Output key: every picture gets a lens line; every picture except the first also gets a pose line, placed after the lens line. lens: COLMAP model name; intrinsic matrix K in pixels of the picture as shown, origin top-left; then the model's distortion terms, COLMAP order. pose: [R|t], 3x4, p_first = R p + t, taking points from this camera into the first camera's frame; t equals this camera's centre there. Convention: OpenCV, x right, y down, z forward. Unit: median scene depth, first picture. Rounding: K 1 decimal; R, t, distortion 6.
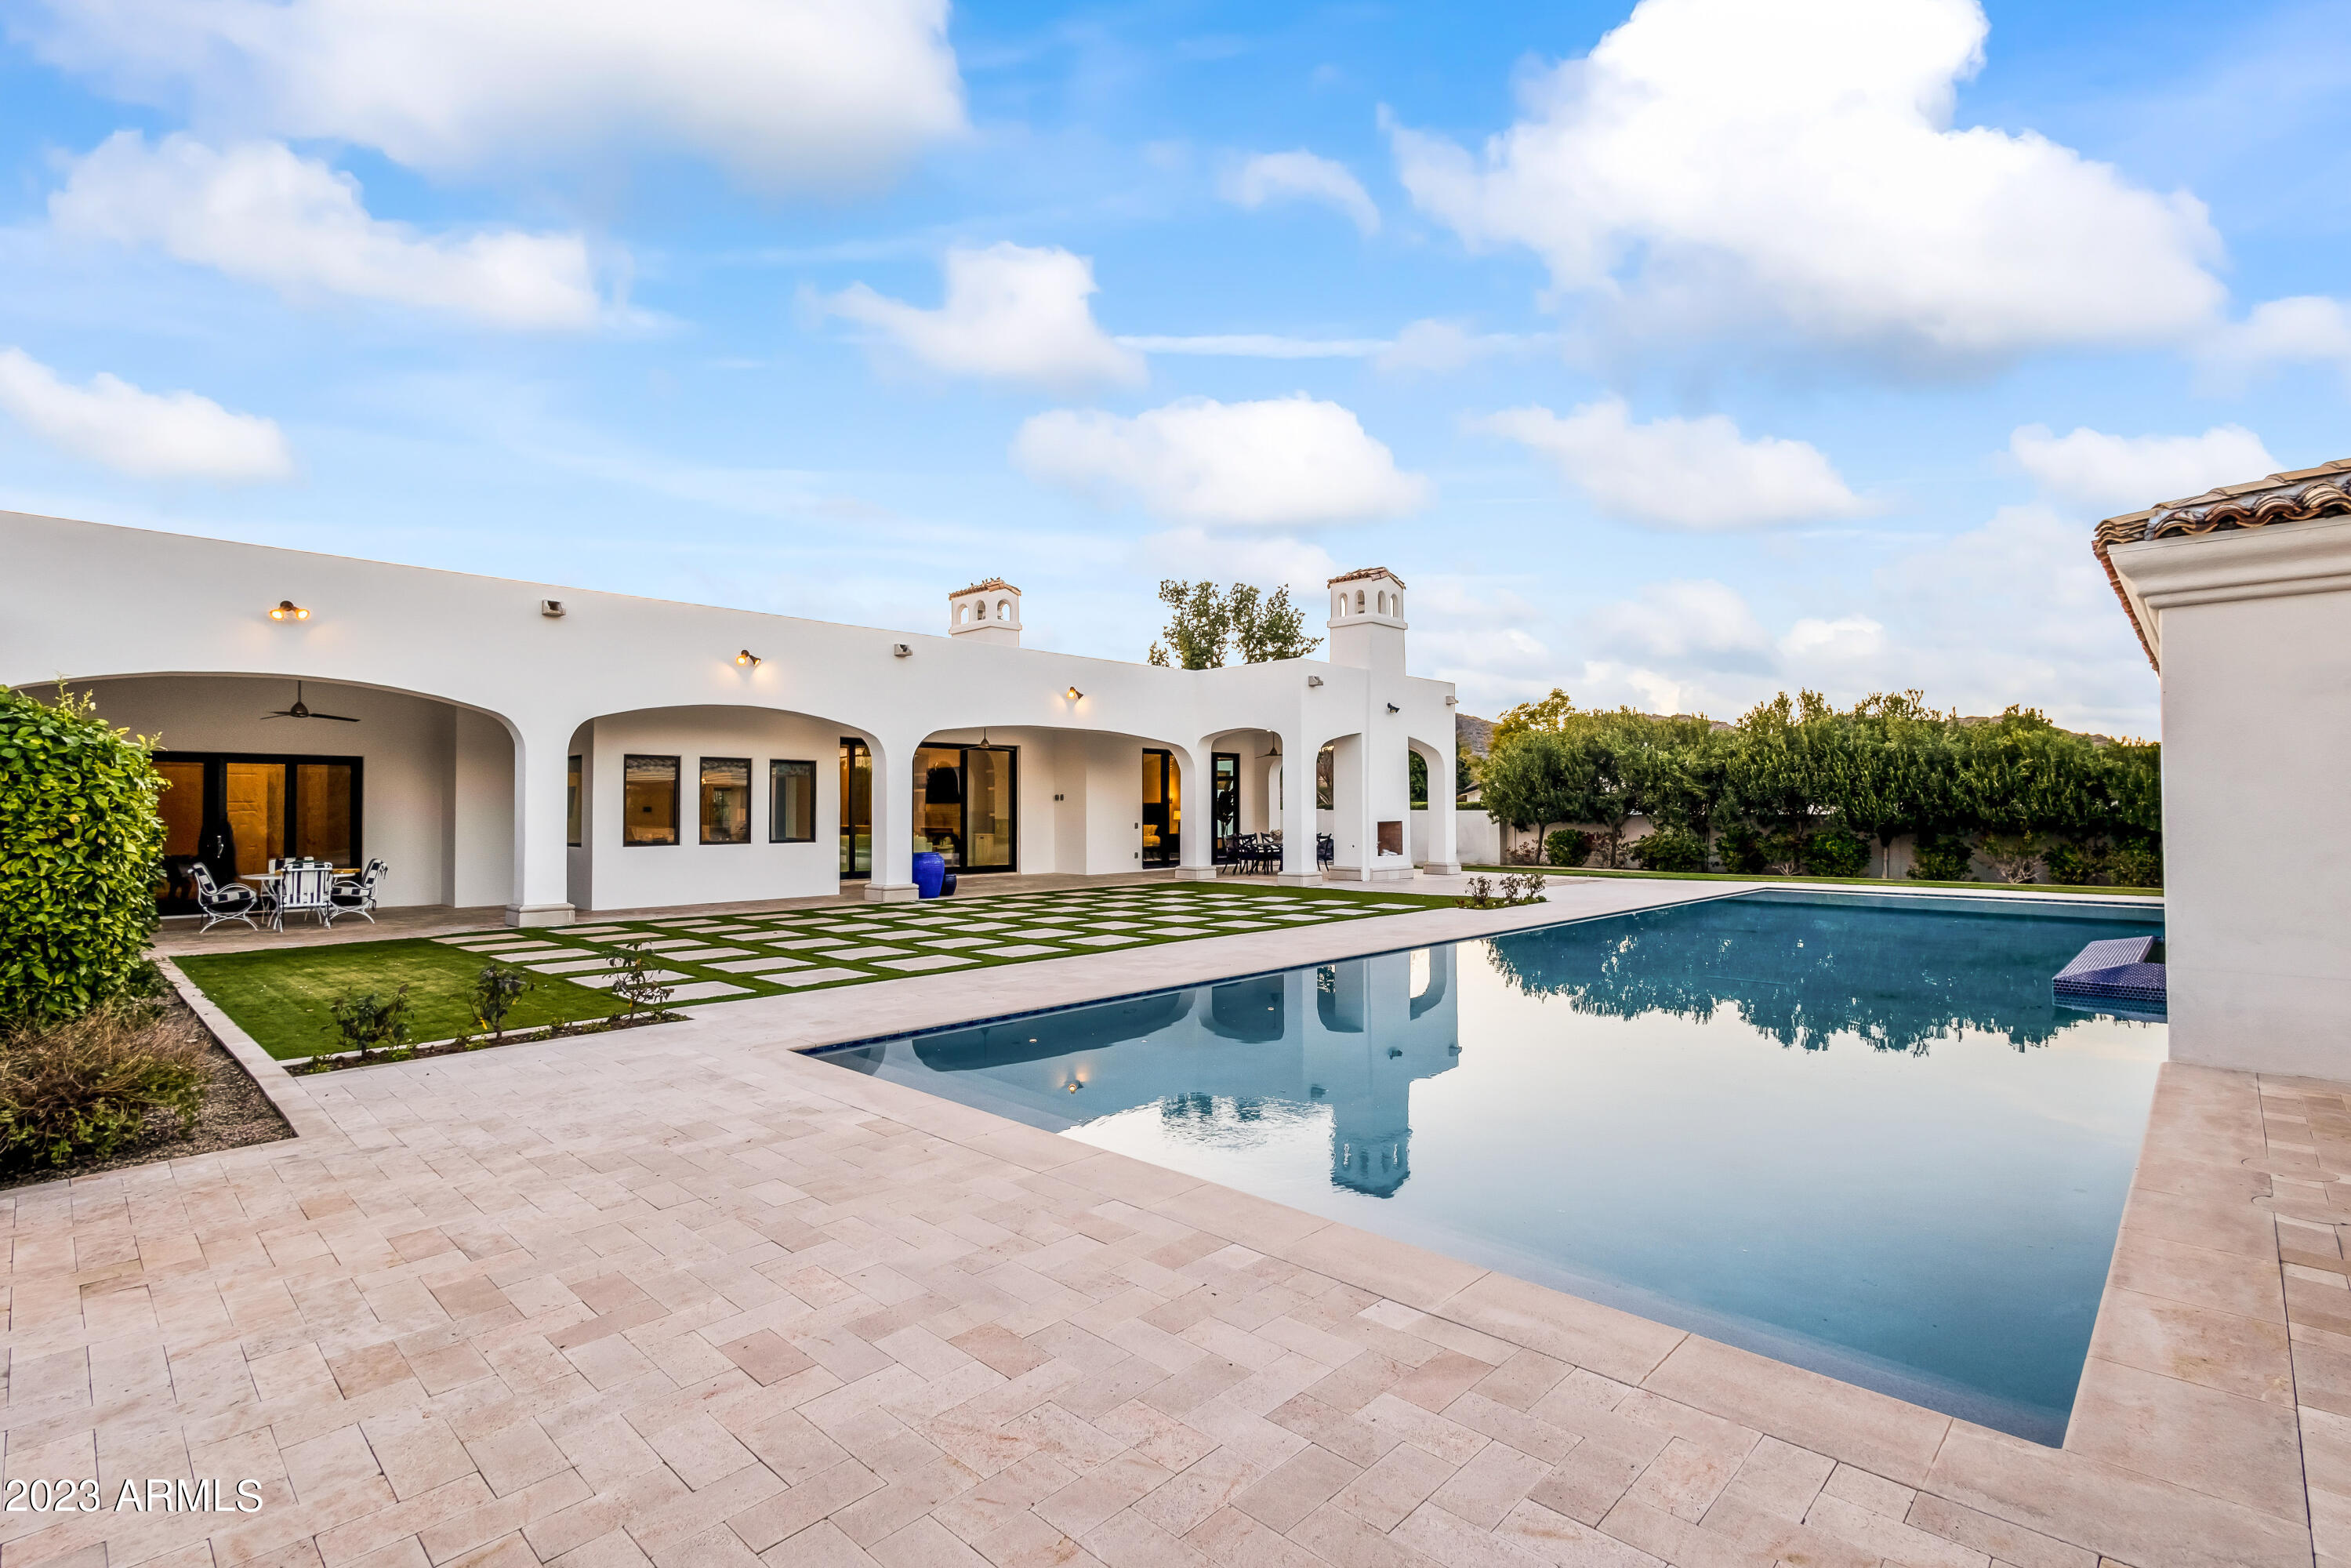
lens RADIAL K [[1091.6, 0, 1175.5], [0, 1091.6, 784.0], [0, 0, 1]] dist [0.002090, 0.000315]
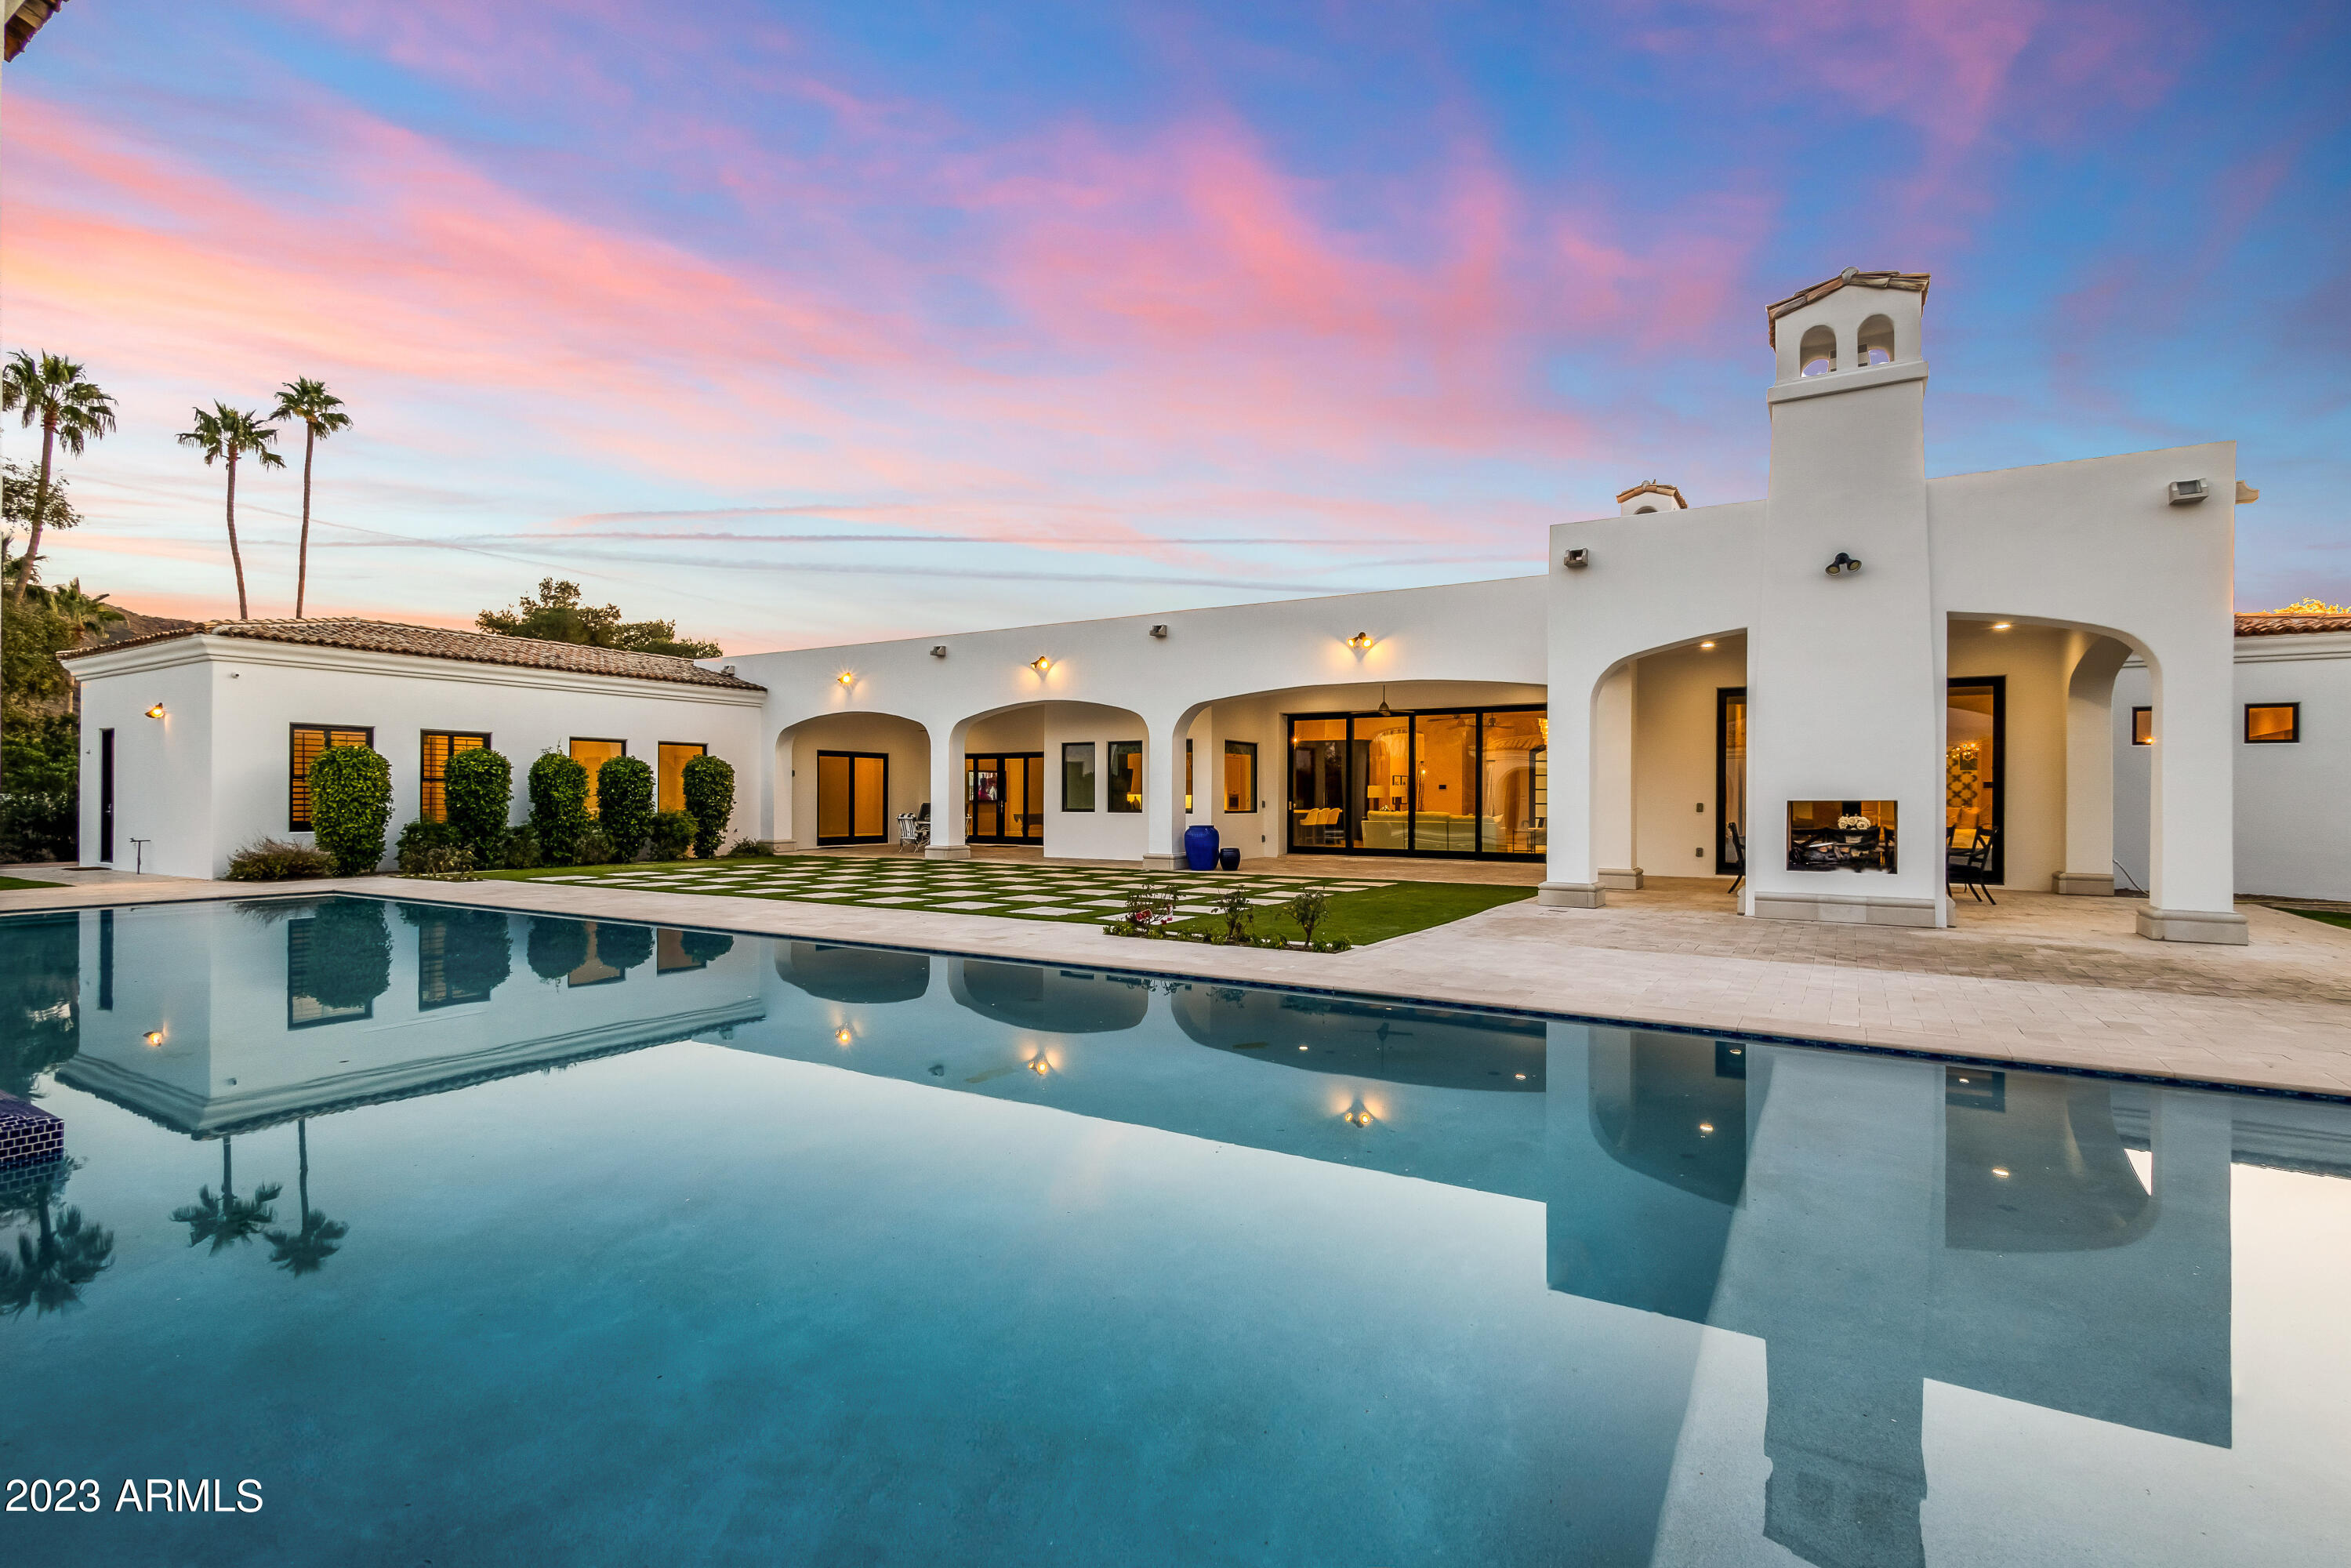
lens RADIAL K [[1091.6, 0, 1175.5], [0, 1091.6, 784.0], [0, 0, 1]] dist [0.002090, 0.000315]
pose [[0.210931, -0.011084, -0.977438, 0.835594], [0.014303, 0.999864, -0.008252, 0.037265], [0.977396, -0.012240, 0.211061, 0.843739]]
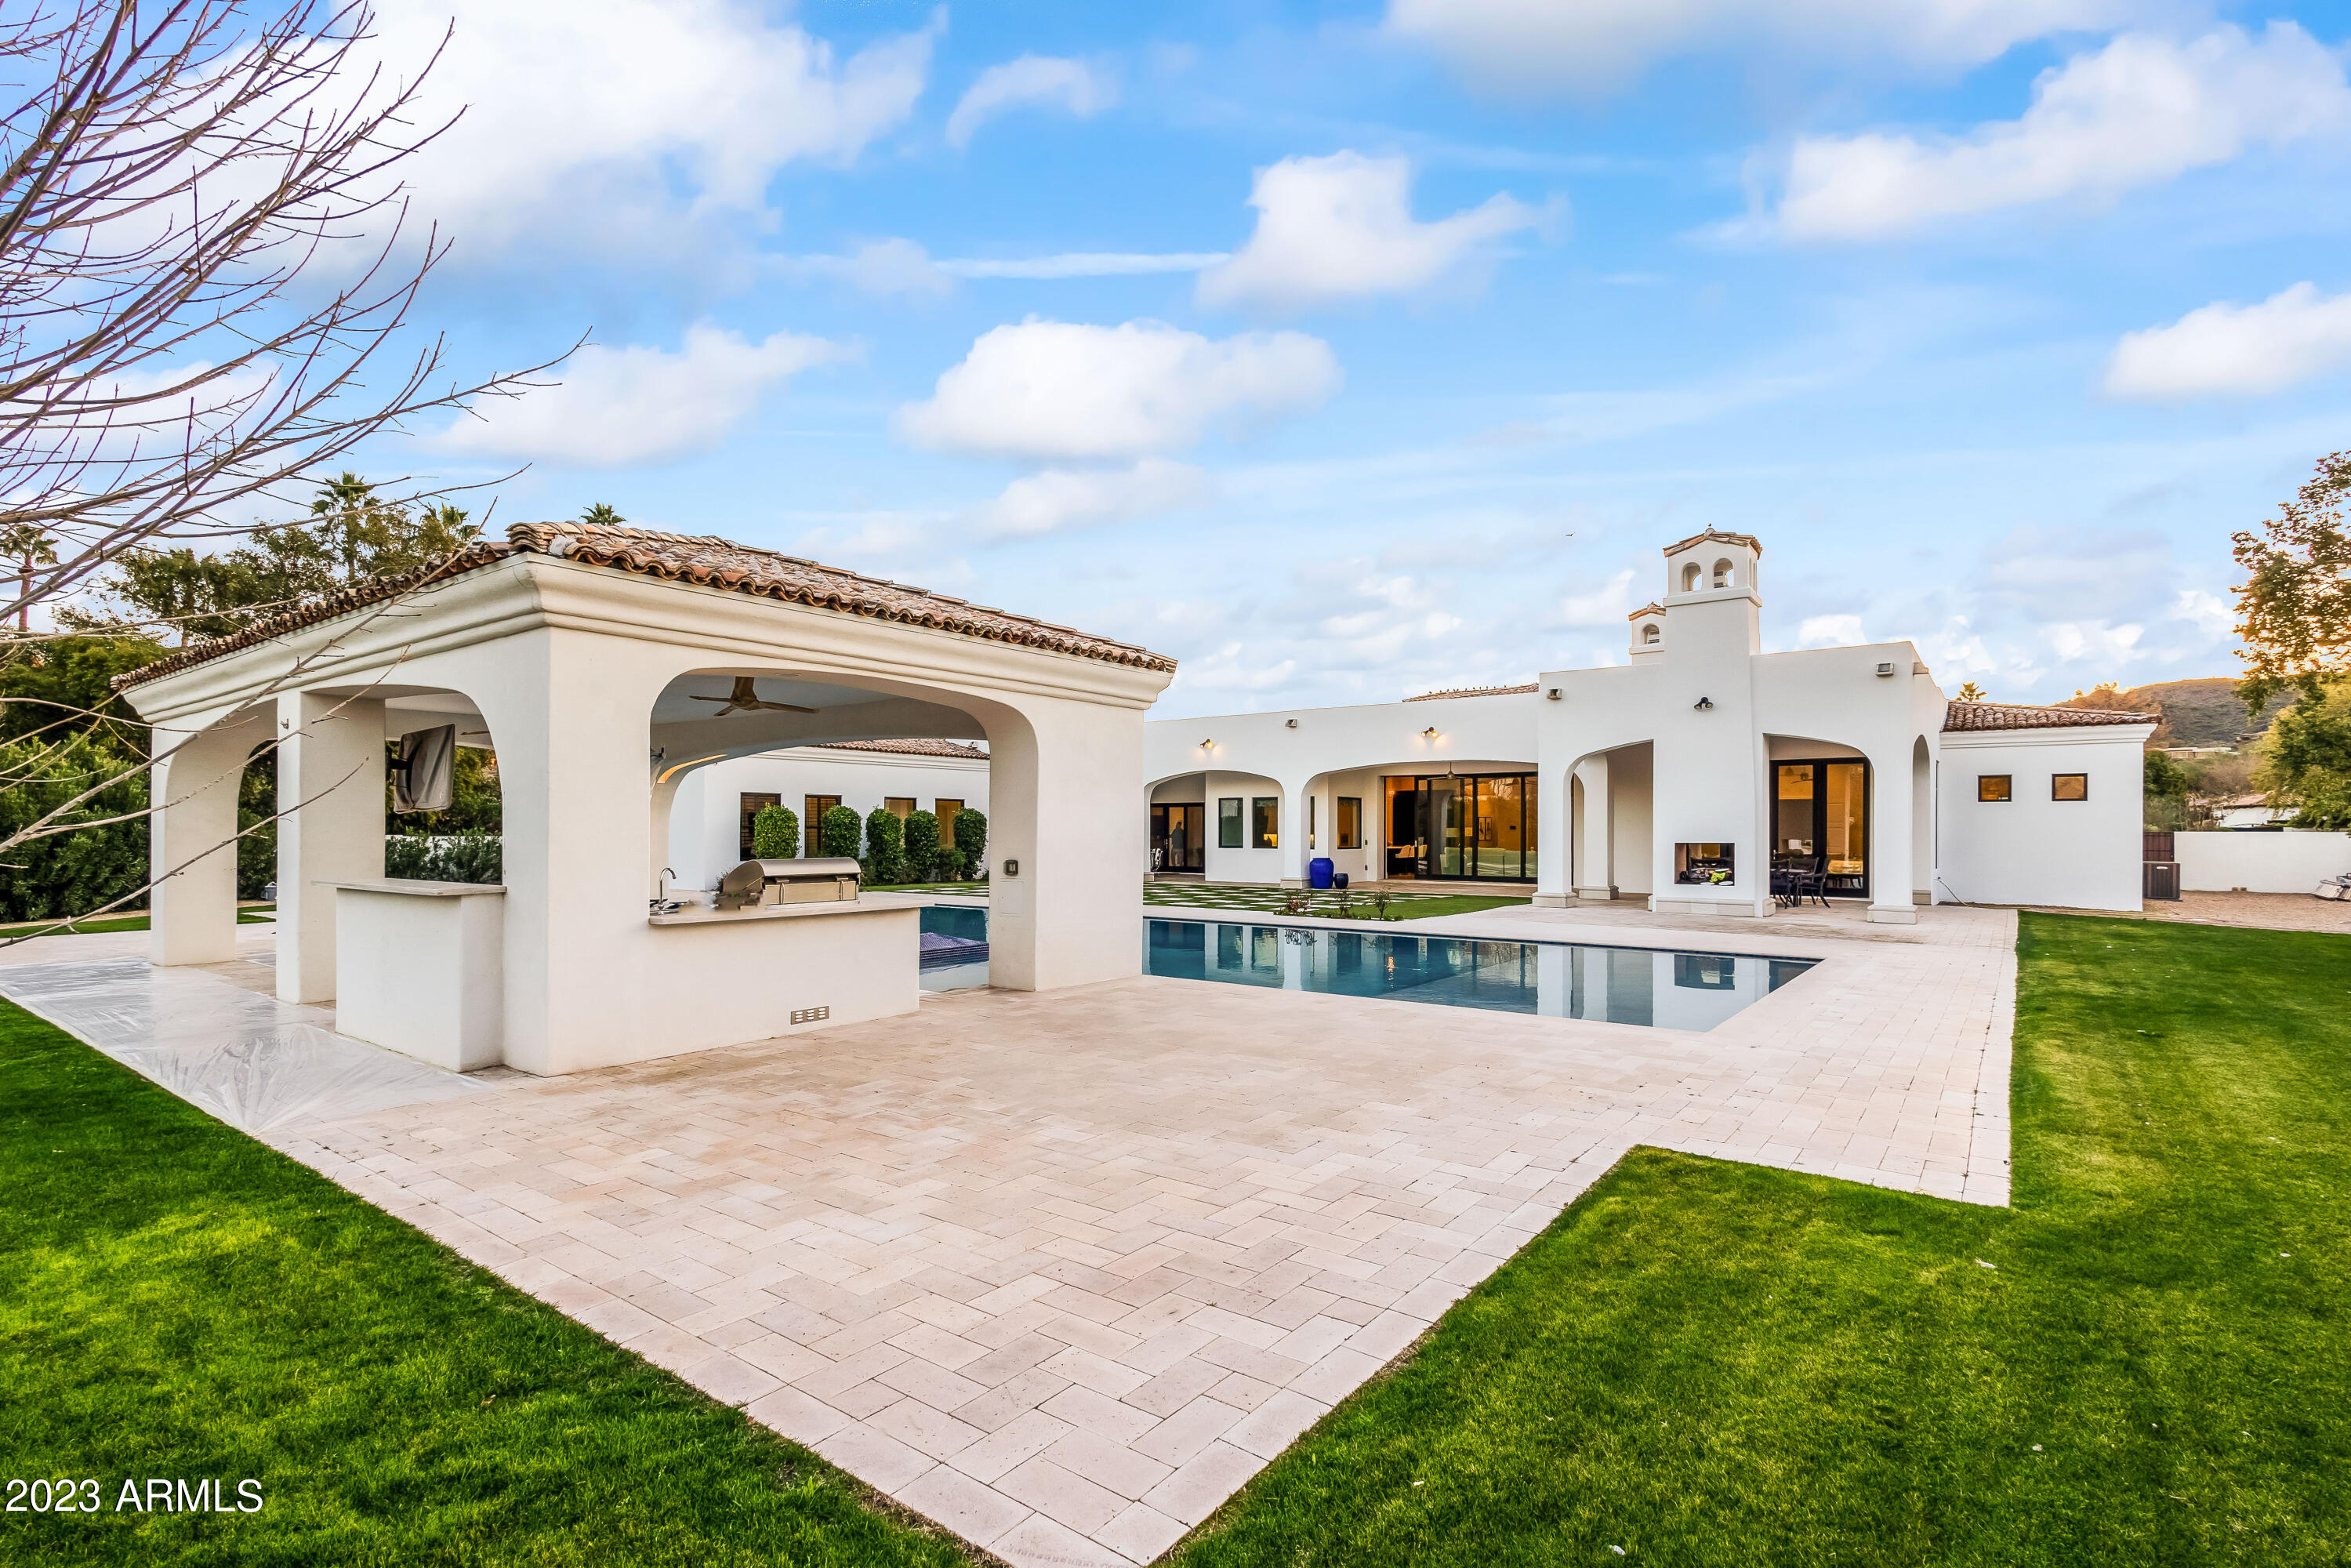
lens RADIAL K [[1103.5, 0, 1176.3], [0, 1103.5, 833.7], [0, 0, 1]] dist [0.000776, 0.000073]
pose [[0.112069, 0.004365, -0.993691, 1.363435], [0.017503, 0.999827, 0.006366, 0.020837], [0.993546, -0.018106, 0.111973, 0.704910]]
